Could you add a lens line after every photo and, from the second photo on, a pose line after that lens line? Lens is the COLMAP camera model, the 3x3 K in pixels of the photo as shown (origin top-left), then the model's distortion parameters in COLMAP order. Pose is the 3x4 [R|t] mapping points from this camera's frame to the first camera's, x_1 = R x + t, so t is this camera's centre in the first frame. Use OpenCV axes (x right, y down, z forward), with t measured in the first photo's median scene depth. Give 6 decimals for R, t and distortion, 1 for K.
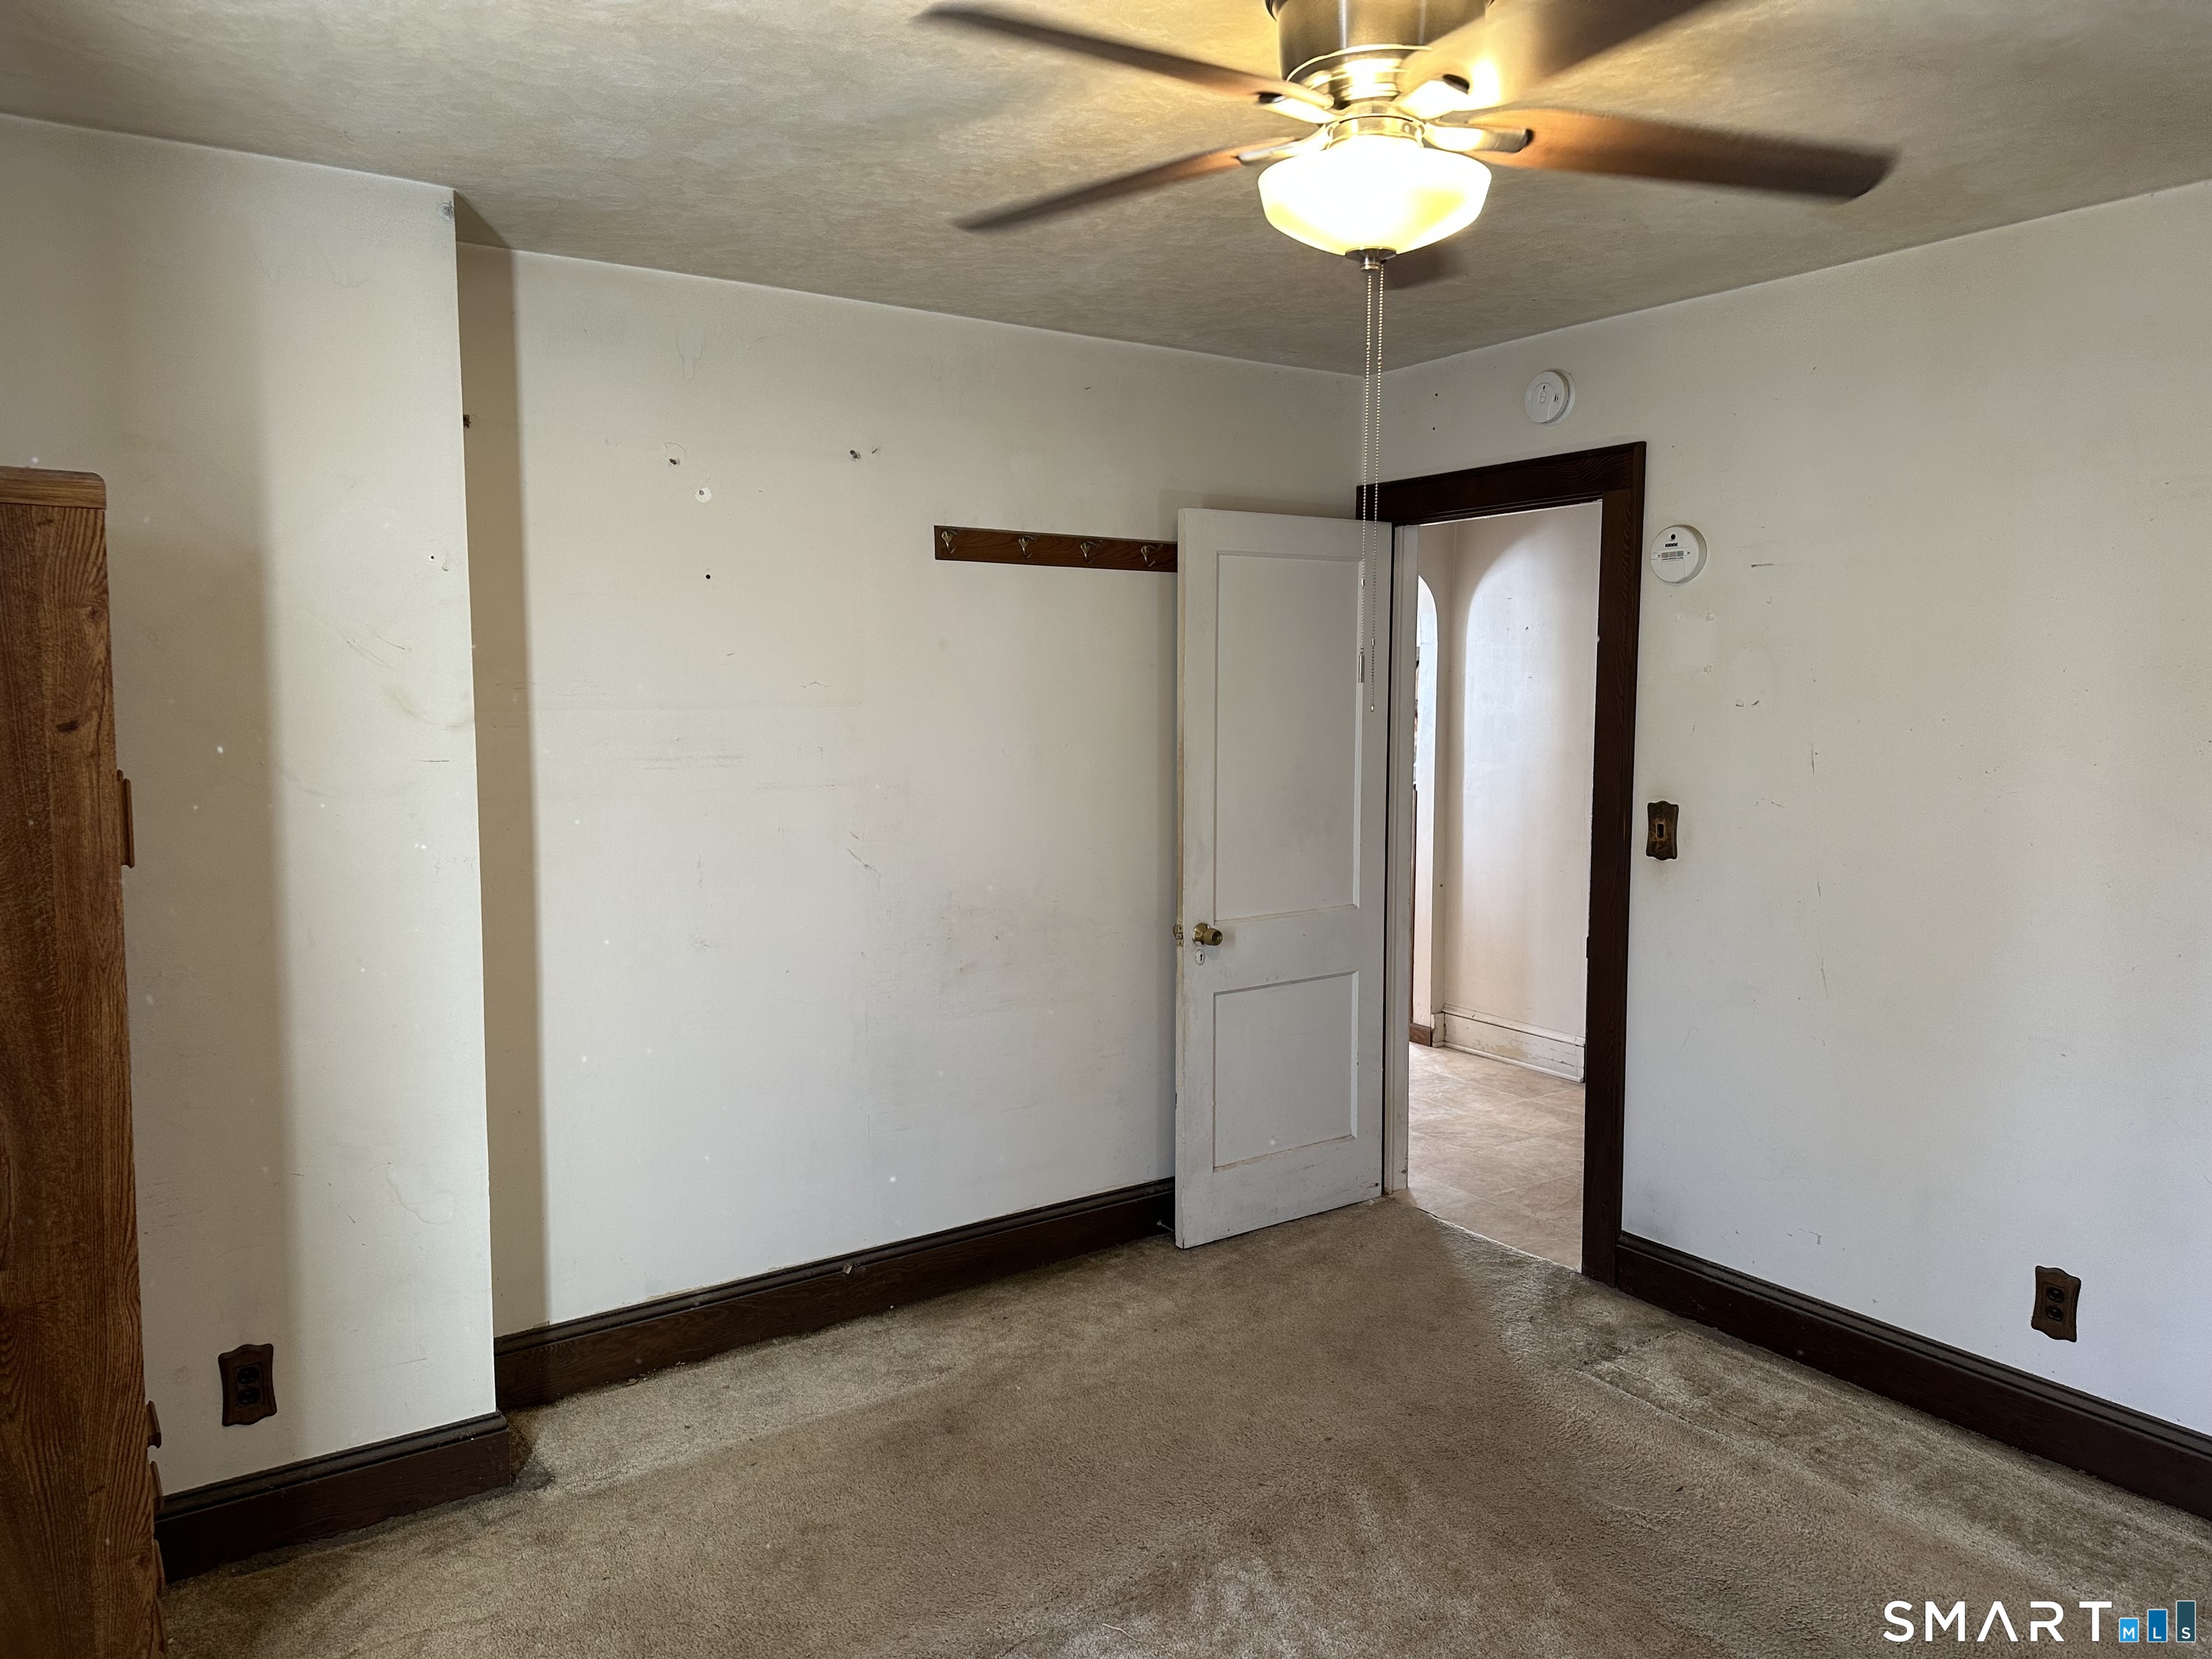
lens RADIAL K [[1544.5, 0, 1105.6], [0, 1544.5, 830.4], [0, 0, 1]] dist [0.090404, -0.108164]
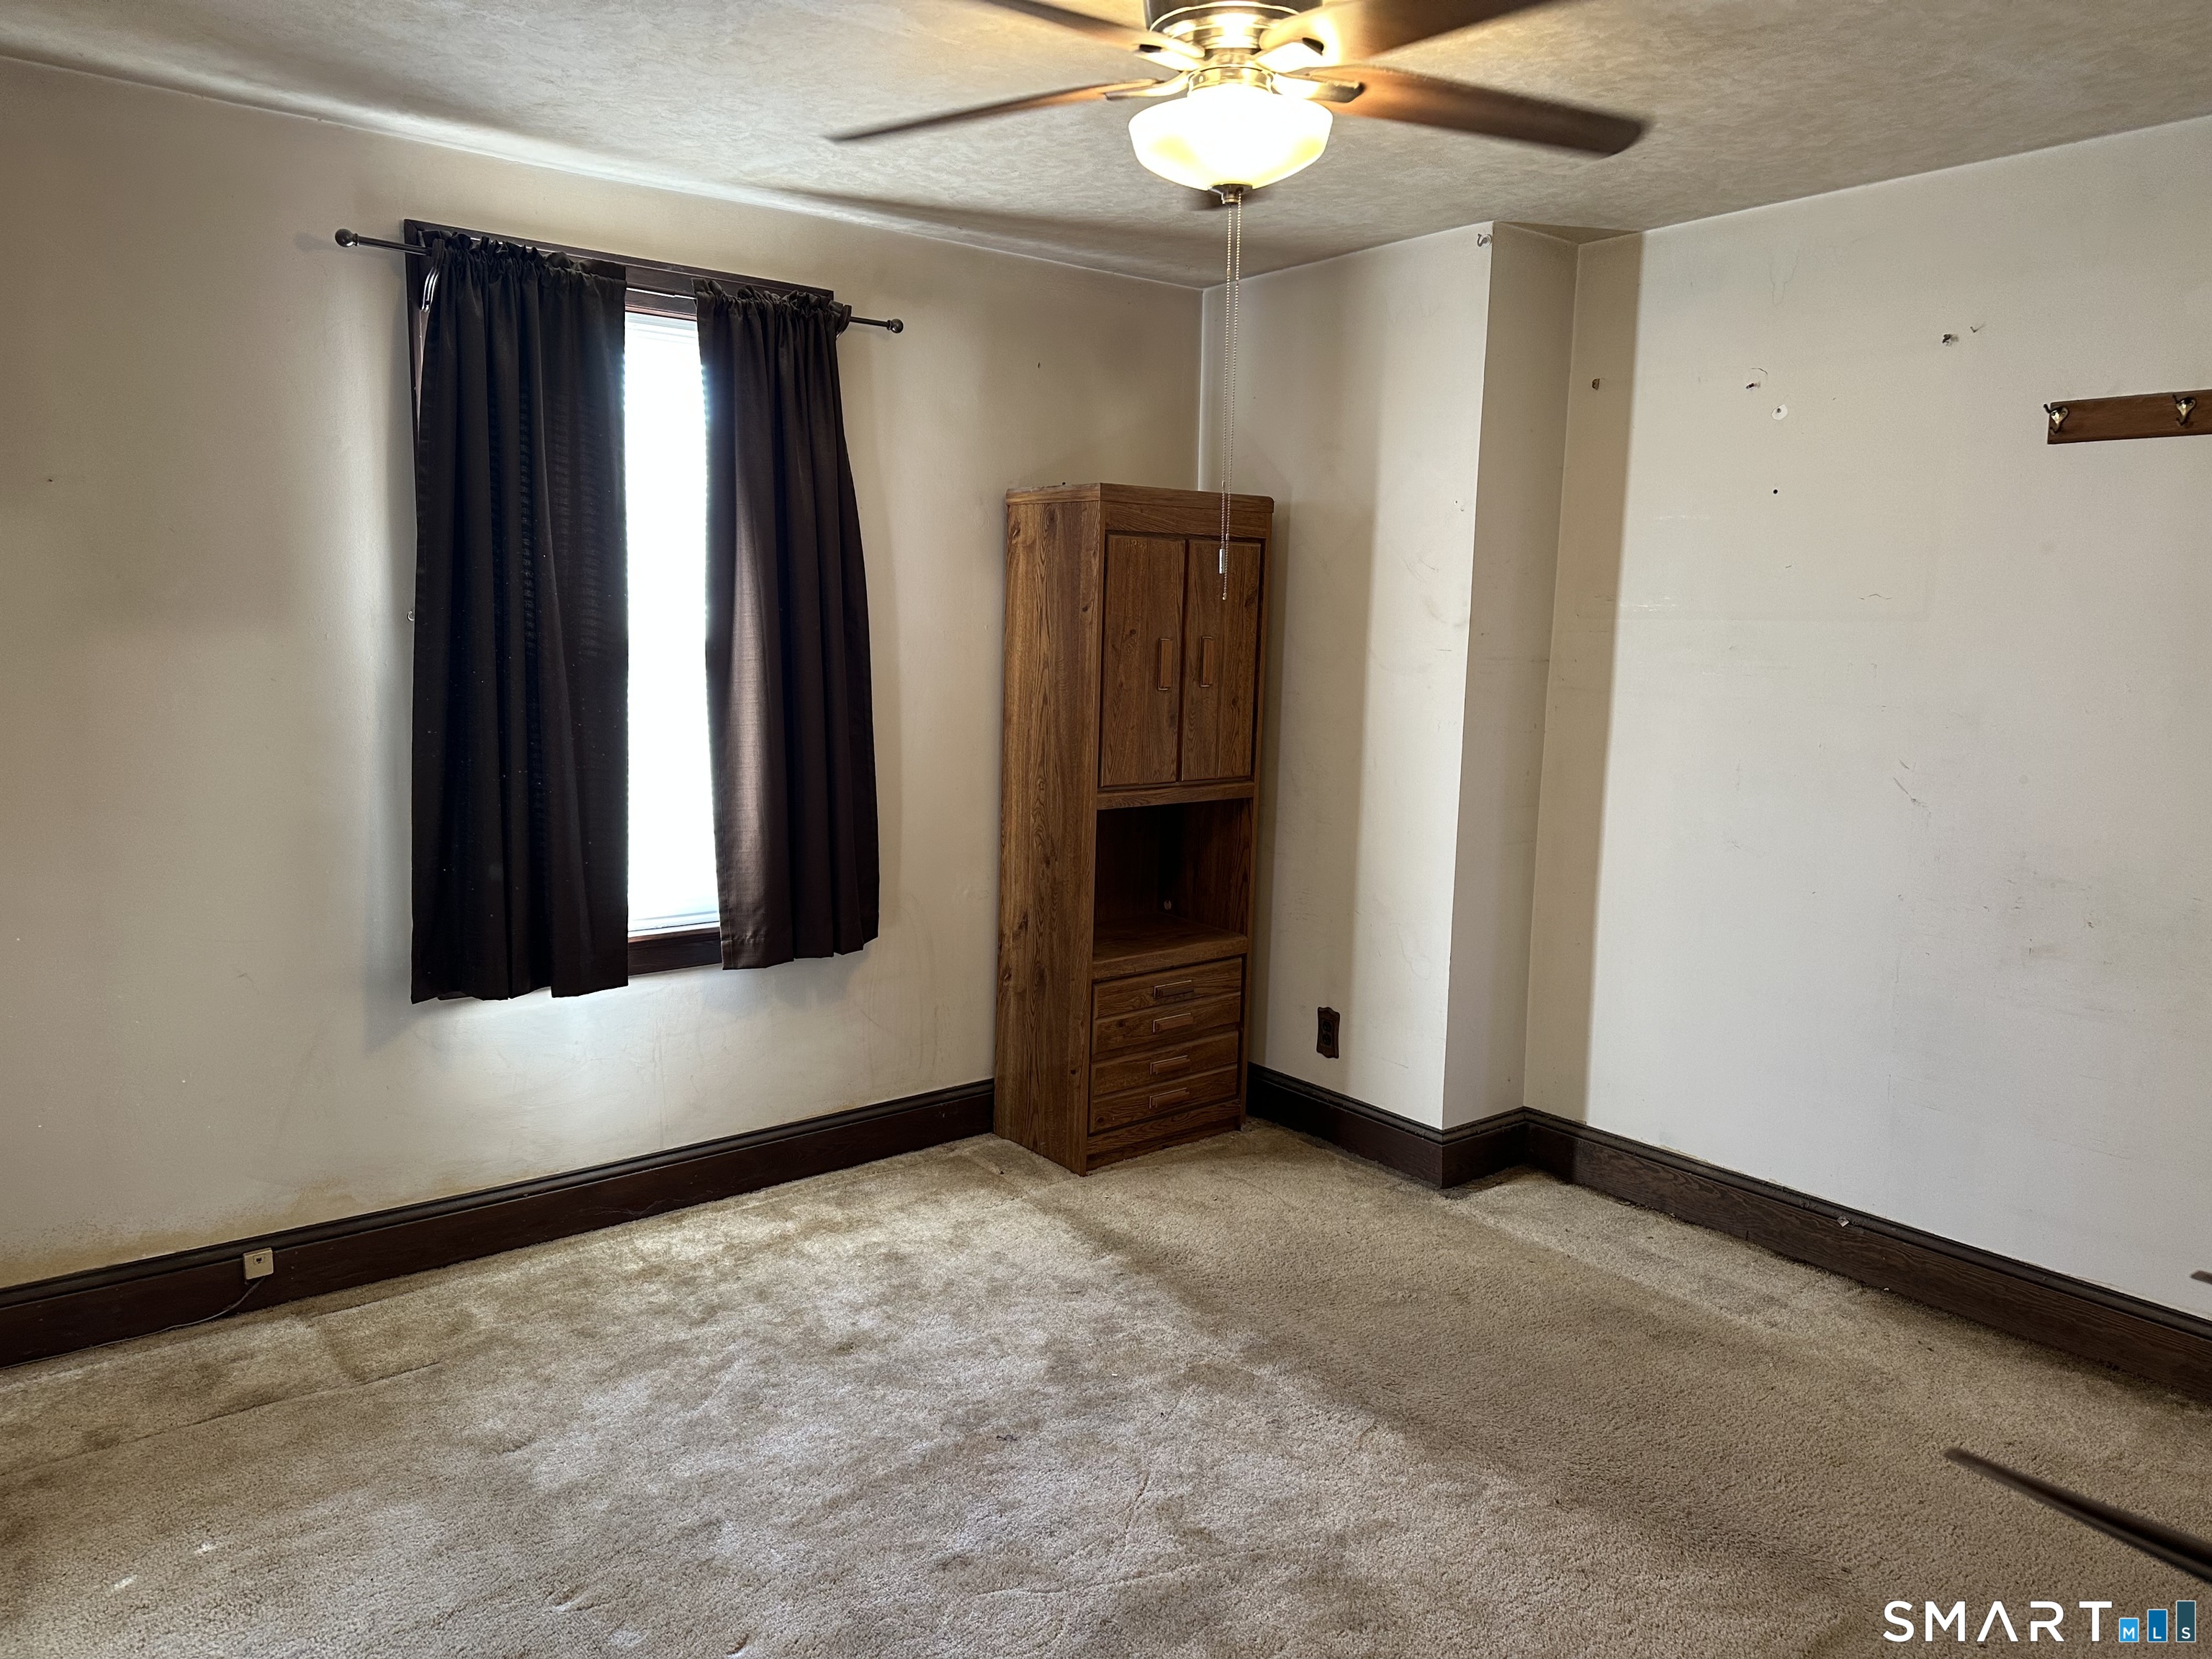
lens RADIAL K [[1544.5, 0, 1106.4], [0, 1544.5, 823.2], [0, 0, 1]] dist [0.090404, -0.108164]
pose [[0.059416, 0.141086, -0.988213, 0.780655], [-0.112953, 0.984554, 0.133773, -0.035749], [0.991822, 0.103674, 0.074434, 0.507306]]
